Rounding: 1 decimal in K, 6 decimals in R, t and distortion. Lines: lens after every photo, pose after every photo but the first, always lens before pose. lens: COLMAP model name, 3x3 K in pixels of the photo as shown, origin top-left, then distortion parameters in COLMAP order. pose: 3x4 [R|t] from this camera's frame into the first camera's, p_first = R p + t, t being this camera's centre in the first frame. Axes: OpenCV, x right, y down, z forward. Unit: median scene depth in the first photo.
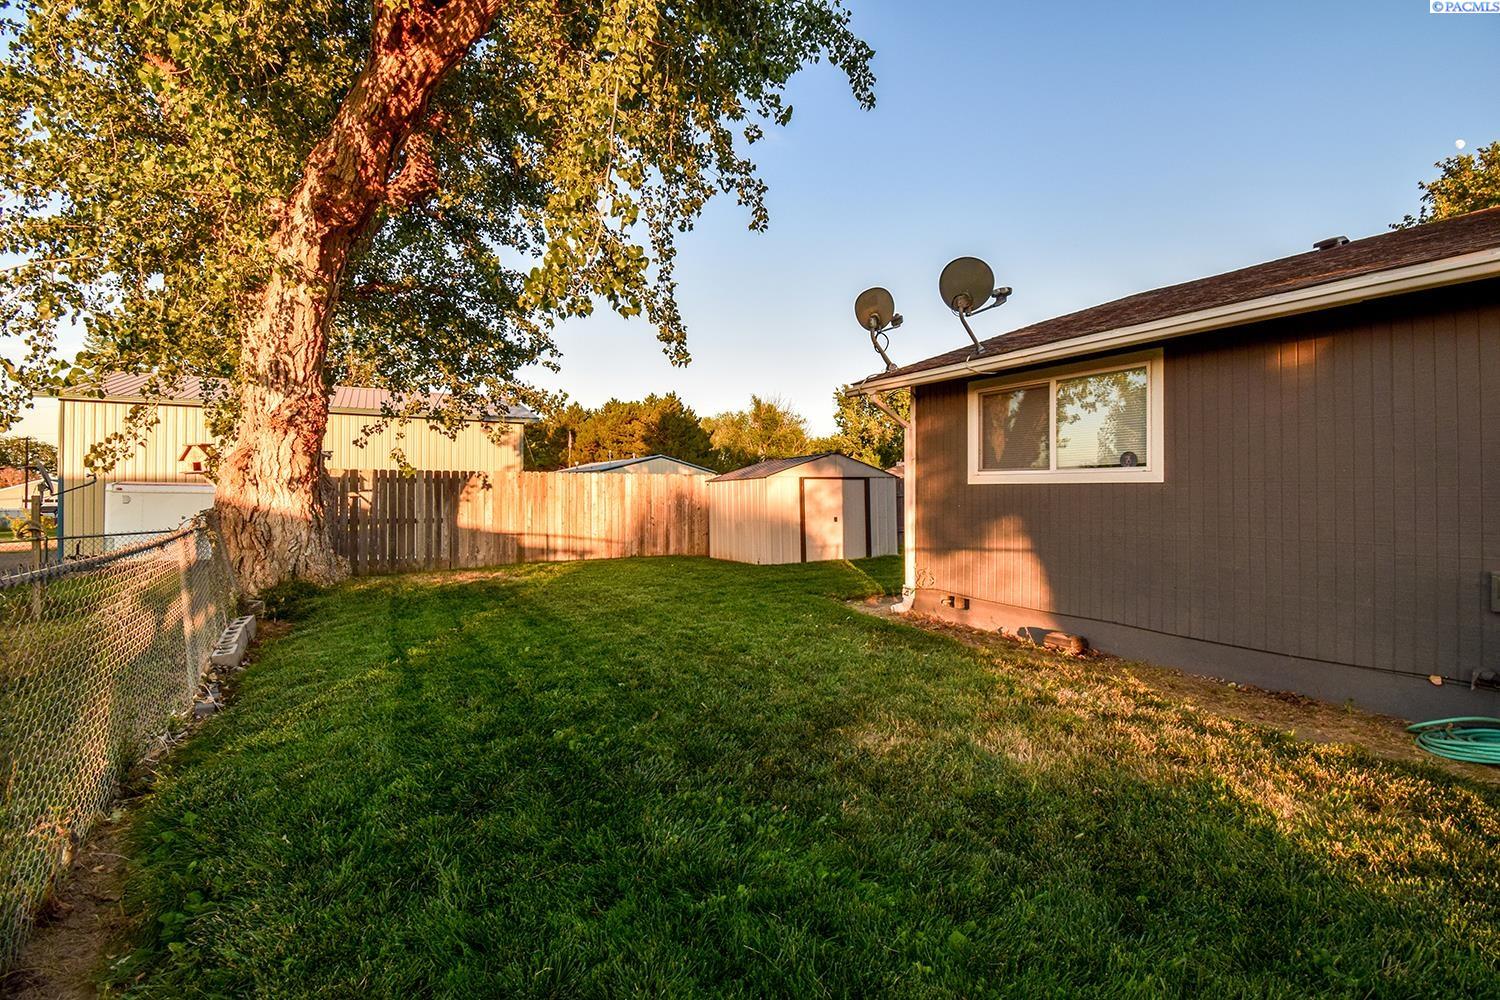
lens RADIAL K [[657.1, 0, 750.0], [0, 657.1, 500.0], [0, 0, 1]] dist [0.017136, -0.020344]
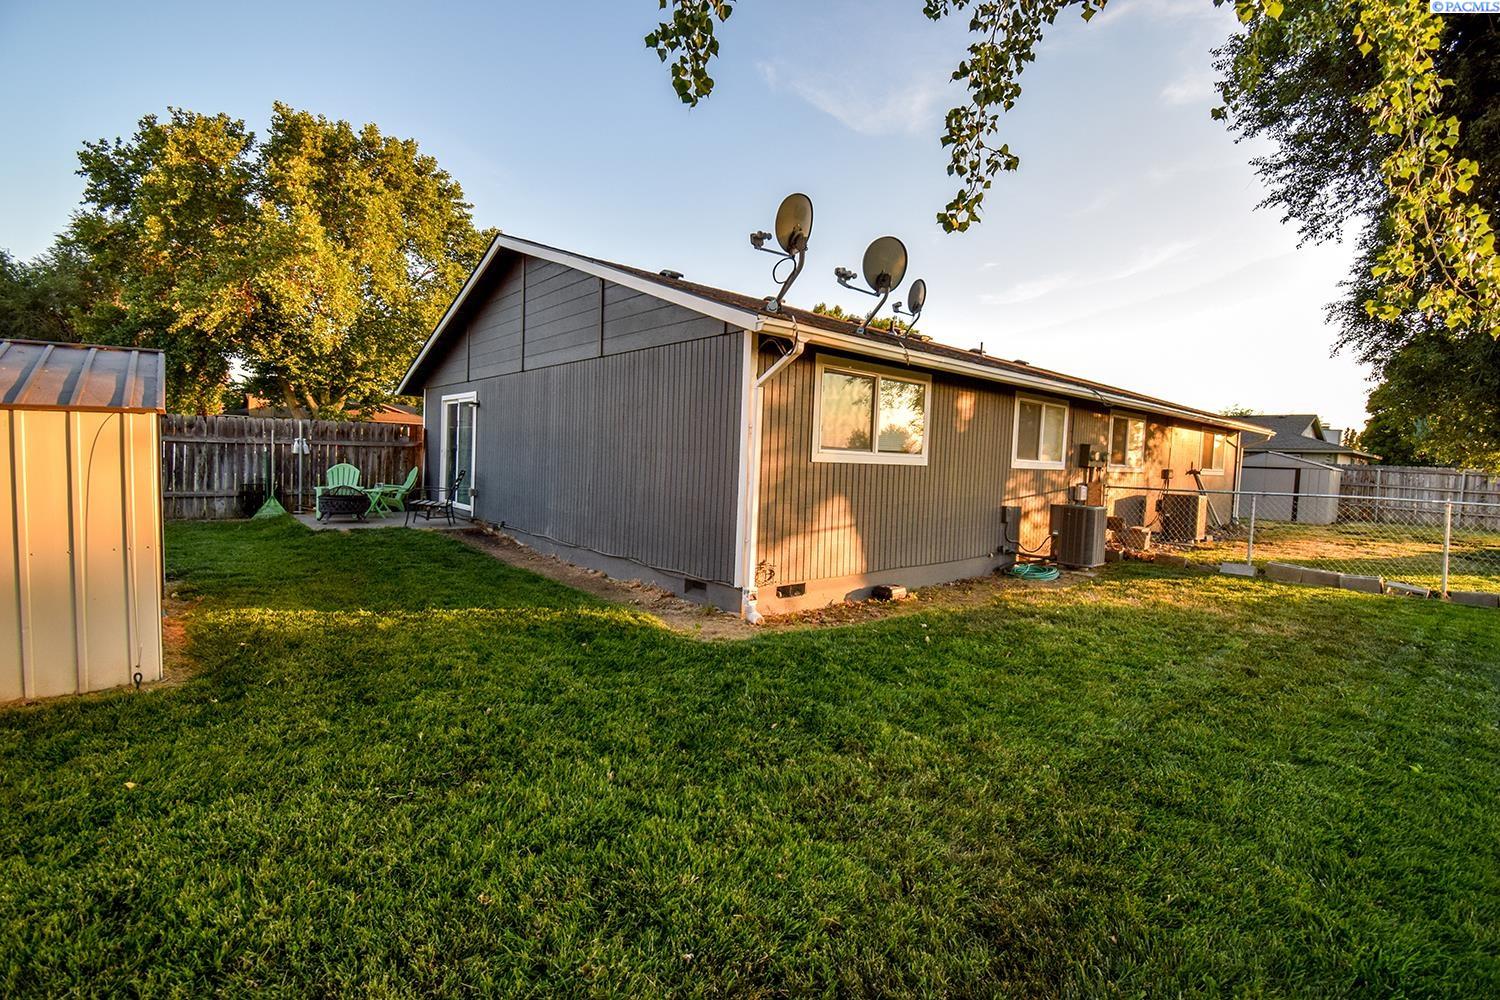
lens RADIAL K [[657.1, 0, 750.0], [0, 657.1, 500.0], [0, 0, 1]] dist [0.017136, -0.020344]
pose [[-0.193846, -0.079874, 0.977775, -0.693270], [-0.016683, 0.996804, 0.078121, -0.052036], [-0.980890, -0.001168, -0.194559, 1.518828]]
